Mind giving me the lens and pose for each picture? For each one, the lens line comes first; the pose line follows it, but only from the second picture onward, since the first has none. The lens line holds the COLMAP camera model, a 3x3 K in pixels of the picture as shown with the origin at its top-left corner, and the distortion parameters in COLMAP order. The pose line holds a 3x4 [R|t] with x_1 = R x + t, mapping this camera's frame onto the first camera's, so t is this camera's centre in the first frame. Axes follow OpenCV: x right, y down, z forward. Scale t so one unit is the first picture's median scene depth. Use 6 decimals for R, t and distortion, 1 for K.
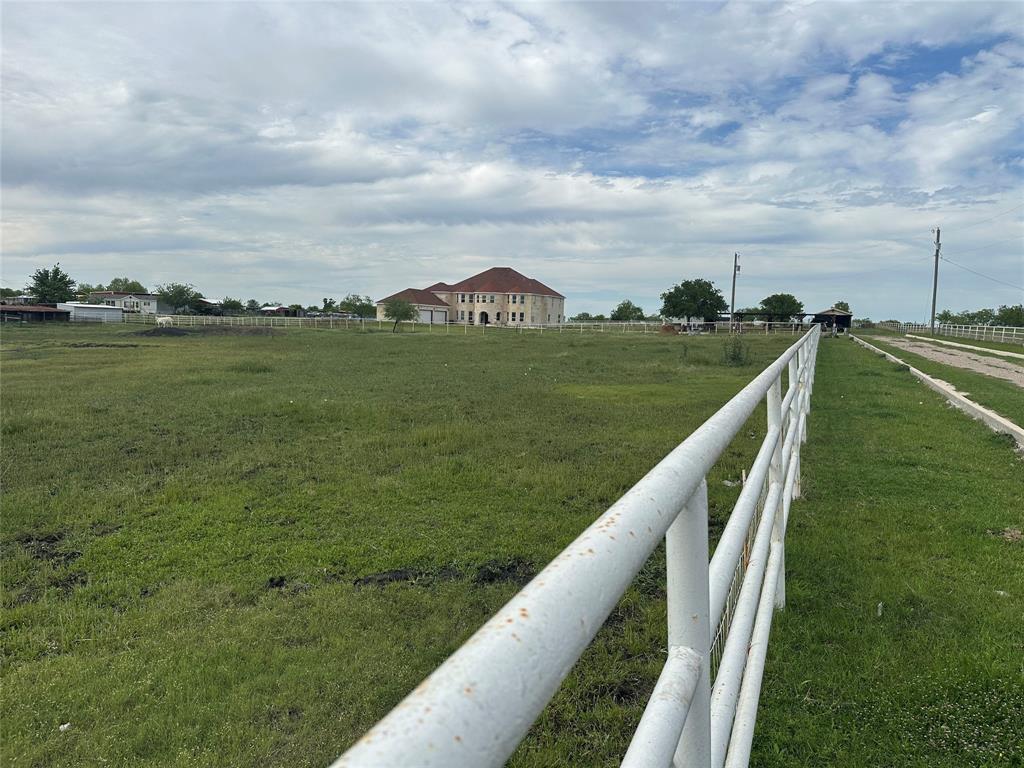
lens RADIAL K [[727.7, 0, 515.7], [0, 727.7, 382.9], [0, 0, 1]] dist [0.022130, -0.022841]
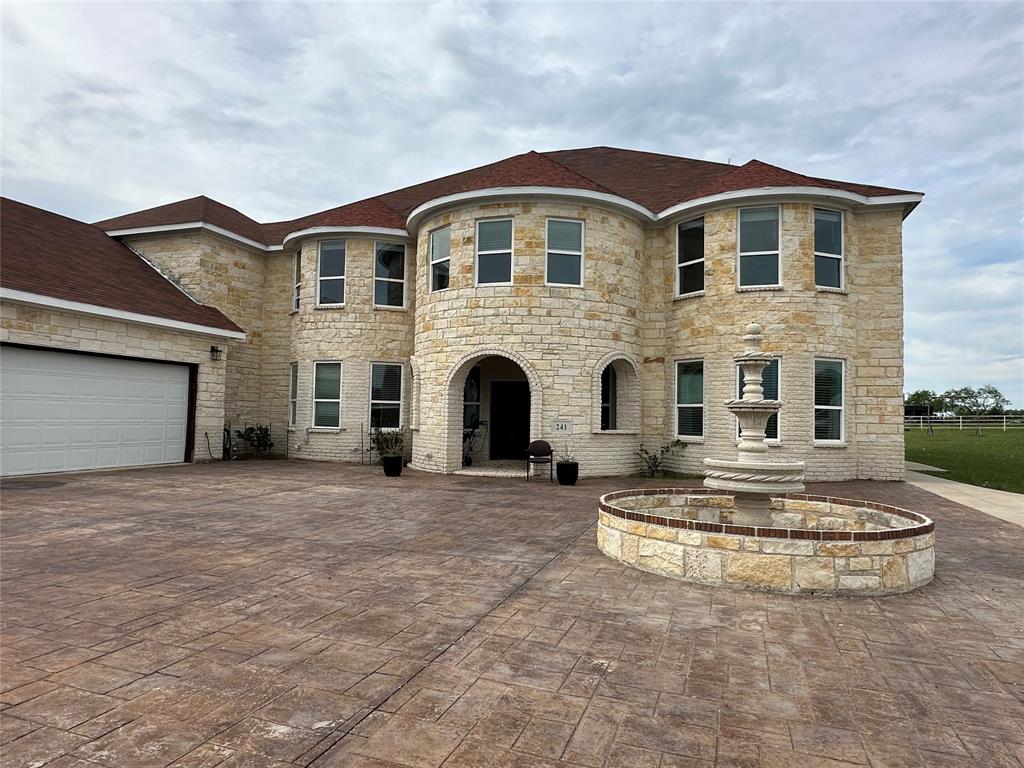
lens RADIAL K [[630.2, 0, 513.4], [0, 630.2, 386.8], [0, 0, 1]] dist [0.004444, 0.000189]
pose [[0.995332, -0.005258, 0.096370, -0.049716], [0.018527, 0.990354, -0.137317, -0.078027], [-0.094719, 0.138461, 0.985828, 0.886868]]
